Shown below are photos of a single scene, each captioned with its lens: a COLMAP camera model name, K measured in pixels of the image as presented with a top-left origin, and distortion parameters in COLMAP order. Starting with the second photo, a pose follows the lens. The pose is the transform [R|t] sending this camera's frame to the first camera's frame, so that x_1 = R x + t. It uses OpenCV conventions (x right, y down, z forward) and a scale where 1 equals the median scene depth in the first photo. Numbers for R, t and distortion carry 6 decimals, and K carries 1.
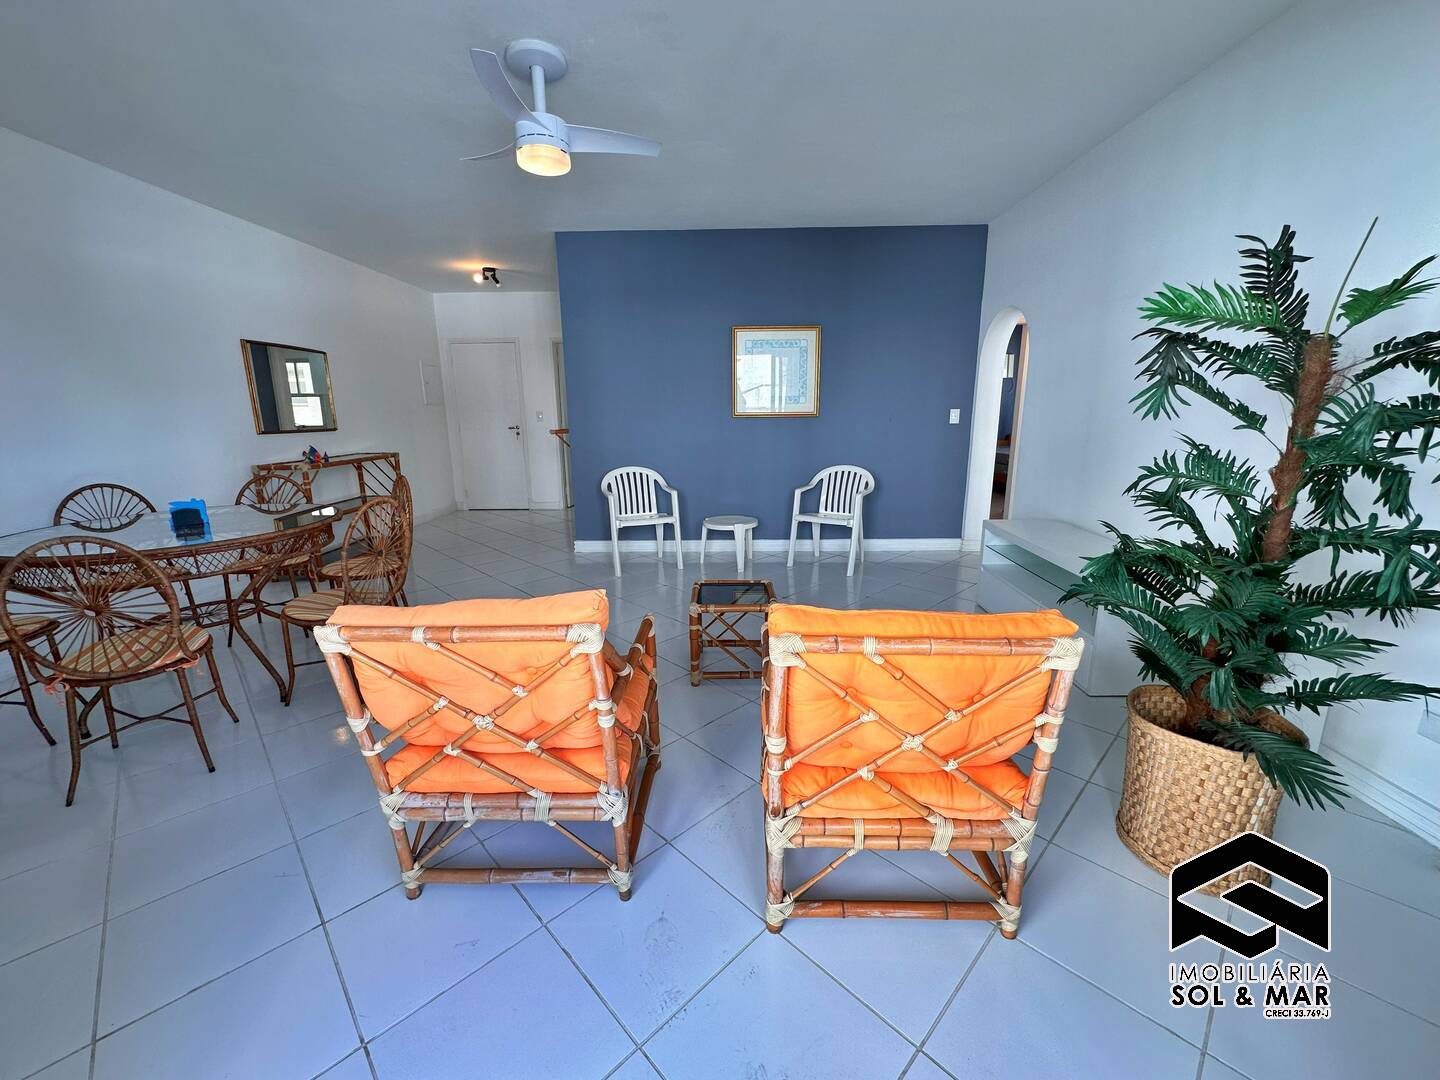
lens RADIAL K [[572.2, 0, 716.6], [0, 572.2, 537.1], [0, 0, 1]] dist [-0.001564, -0.000124]
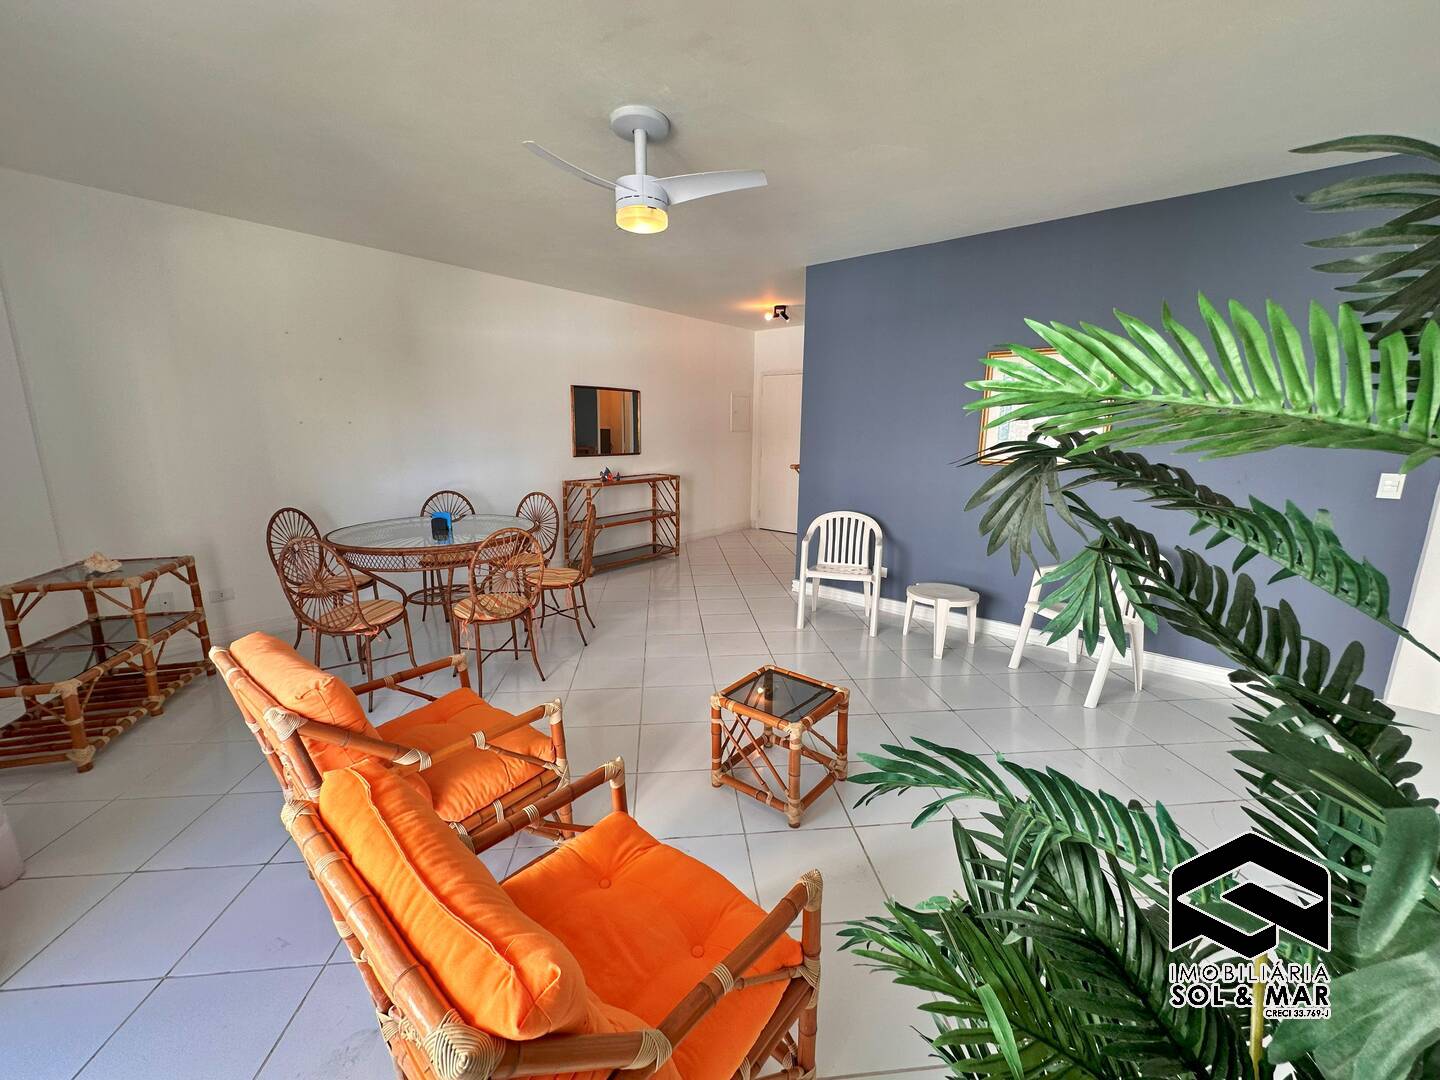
lens RADIAL K [[572.2, 0, 715.0], [0, 572.2, 539.1], [0, 0, 1]] dist [-0.001564, -0.000124]
pose [[0.786044, 0.138171, -0.602530, 0.272406], [-0.152156, 0.987958, 0.028057, -0.084615], [0.599152, 0.069624, 0.797603, 0.176060]]
